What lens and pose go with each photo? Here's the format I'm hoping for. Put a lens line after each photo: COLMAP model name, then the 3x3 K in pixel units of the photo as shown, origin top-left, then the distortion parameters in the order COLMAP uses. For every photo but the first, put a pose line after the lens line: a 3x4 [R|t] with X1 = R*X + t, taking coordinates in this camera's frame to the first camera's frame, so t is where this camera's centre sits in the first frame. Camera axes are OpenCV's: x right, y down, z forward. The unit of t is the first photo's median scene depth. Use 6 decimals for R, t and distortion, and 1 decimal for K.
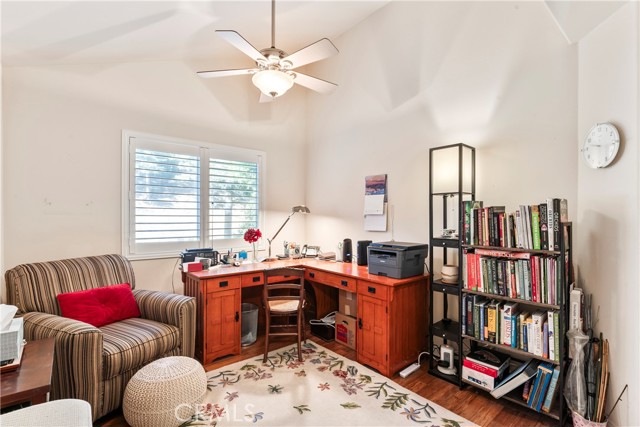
lens RADIAL K [[310.0, 0, 320.3], [0, 310.0, 212.9], [0, 0, 1]] dist [0.000072, 0.000020]
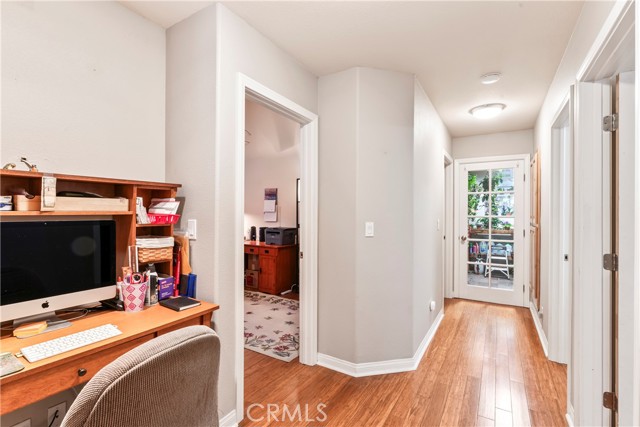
lens RADIAL K [[294.1, 0, 319.3], [0, 294.1, 213.7], [0, 0, 1]] dist [-0.001563, 0.000145]
pose [[0.950274, 0.004298, 0.311385, -0.084453], [-0.008564, 0.999887, 0.012334, -0.007977], [-0.311297, -0.014388, 0.950204, -0.758345]]
